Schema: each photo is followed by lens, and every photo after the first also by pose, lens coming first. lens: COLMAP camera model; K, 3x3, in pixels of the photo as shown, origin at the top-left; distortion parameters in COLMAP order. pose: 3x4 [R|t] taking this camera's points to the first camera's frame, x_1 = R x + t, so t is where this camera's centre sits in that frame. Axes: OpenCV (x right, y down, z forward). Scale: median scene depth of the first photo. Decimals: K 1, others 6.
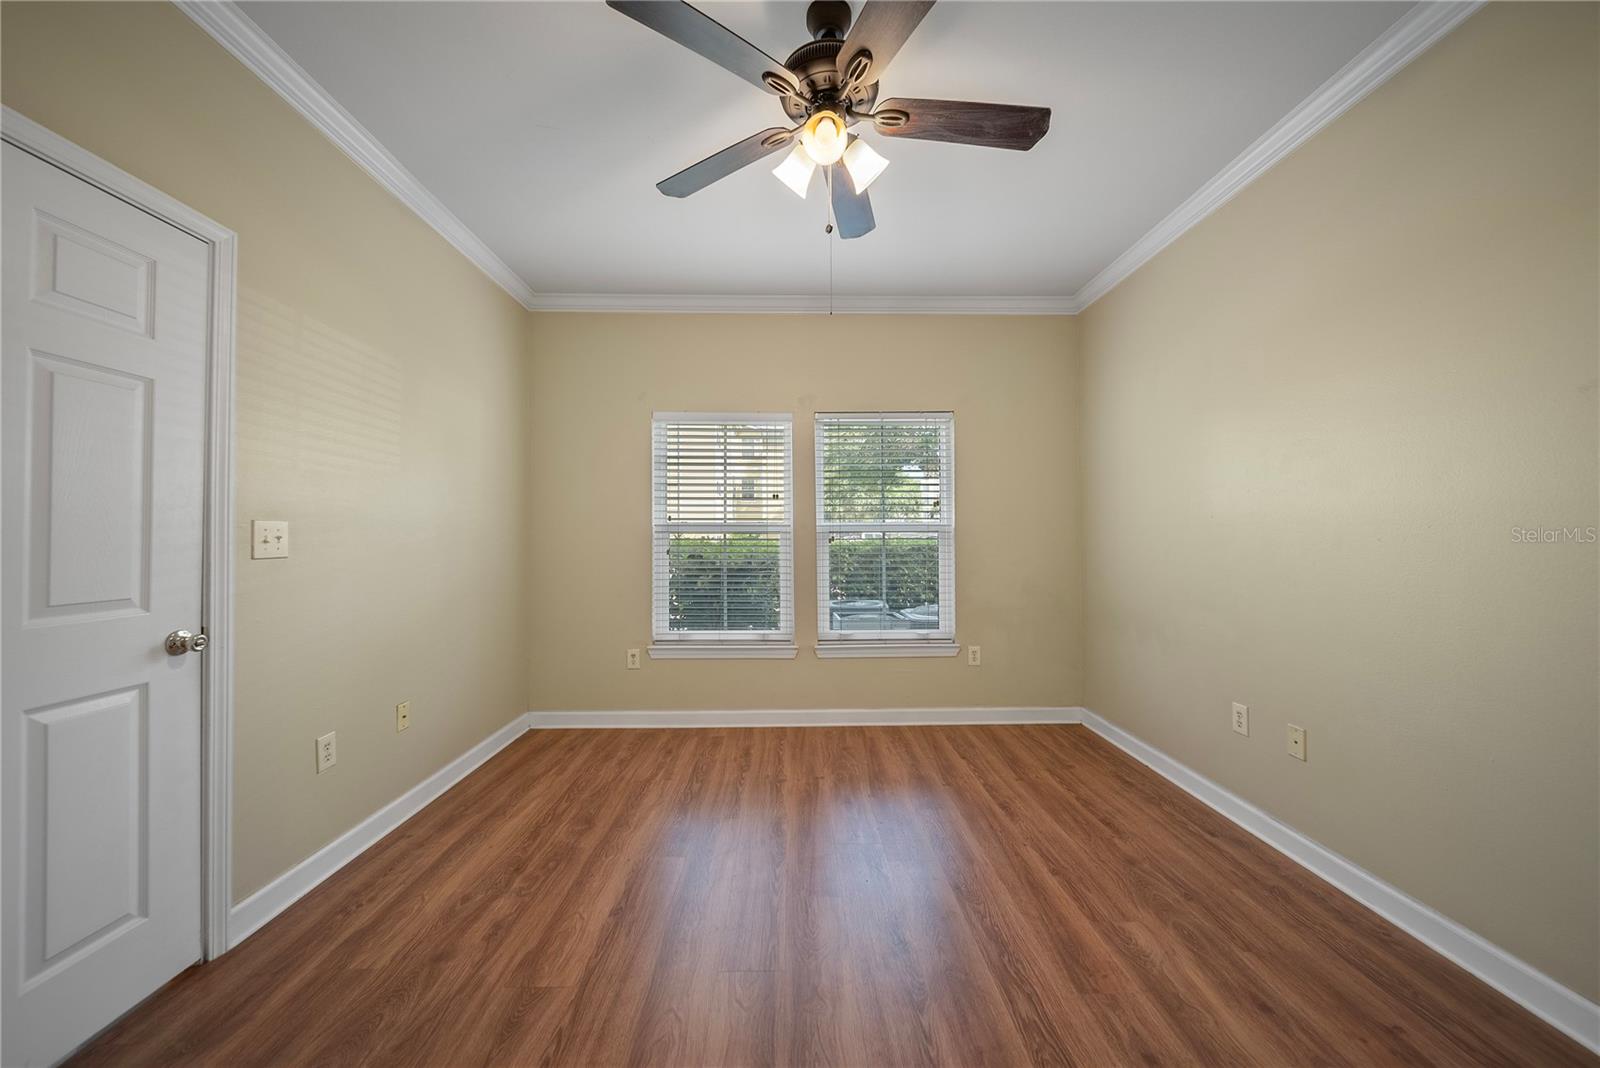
lens RADIAL K [[574.7, 0, 800.0], [0, 574.7, 534.0], [0, 0, 1]] dist [-0.001518, -0.000112]
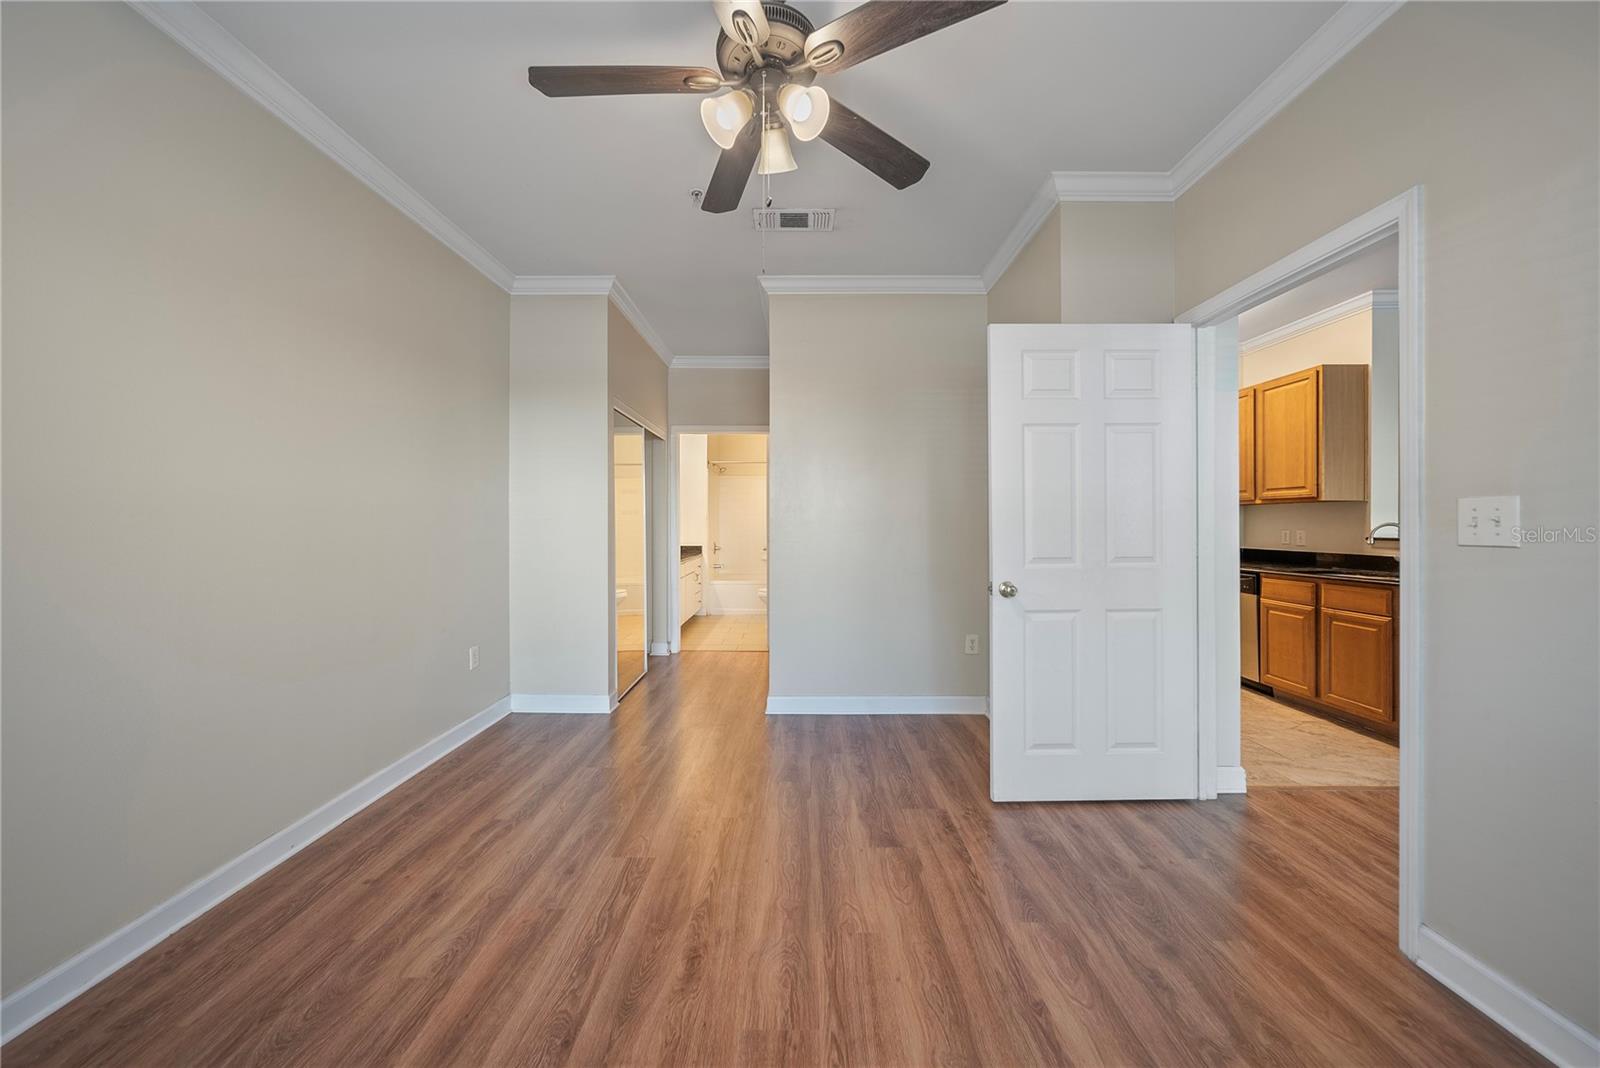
lens RADIAL K [[574.7, 0, 800.0], [0, 574.7, 534.0], [0, 0, 1]] dist [-0.001518, -0.000112]
pose [[-0.999865, 0.003007, 0.016169, -0.014154], [0.003263, 0.999869, 0.015833, 0.010862], [-0.016120, 0.015884, -0.999744, 1.906402]]
